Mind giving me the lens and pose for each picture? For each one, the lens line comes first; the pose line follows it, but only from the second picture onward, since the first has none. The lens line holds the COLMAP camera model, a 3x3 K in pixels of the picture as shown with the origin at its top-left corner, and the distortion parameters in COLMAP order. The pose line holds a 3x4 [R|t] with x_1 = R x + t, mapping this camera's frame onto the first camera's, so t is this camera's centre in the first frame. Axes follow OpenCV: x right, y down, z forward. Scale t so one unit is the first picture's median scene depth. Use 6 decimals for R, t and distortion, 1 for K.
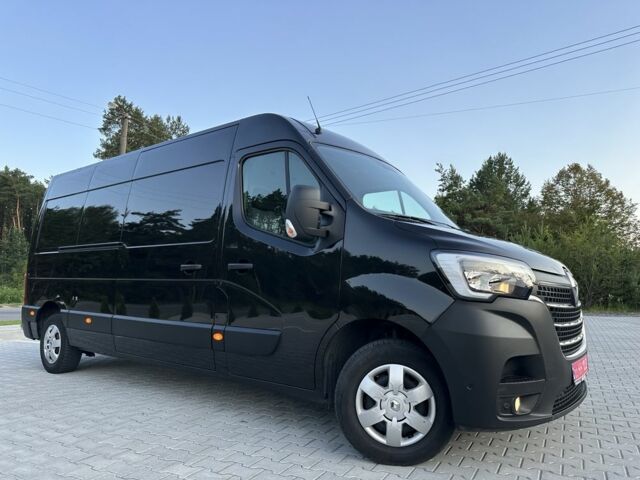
lens RADIAL K [[454.4, 0, 308.3], [0, 454.4, 232.3], [0, 0, 1]] dist [0.008640, -0.021457]
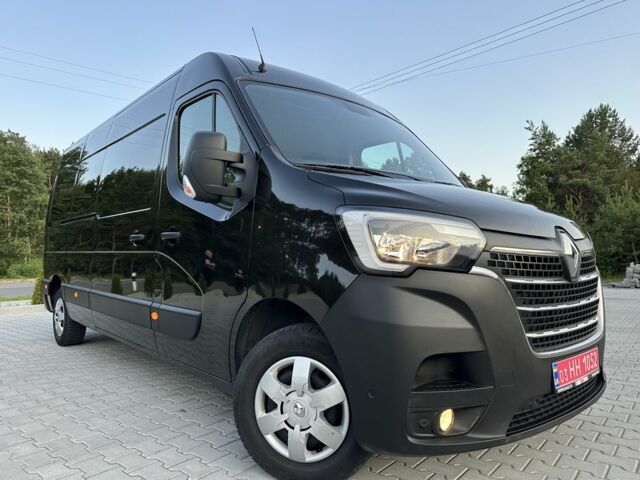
lens RADIAL K [[454.4, 0, 317.9], [0, 454.4, 234.2], [0, 0, 1]] dist [0.008640, -0.021457]
pose [[0.984148, -0.019168, -0.176311, 0.332690], [0.030989, 0.997434, 0.064540, 0.031742], [0.174621, -0.068980, 0.982216, 0.245475]]
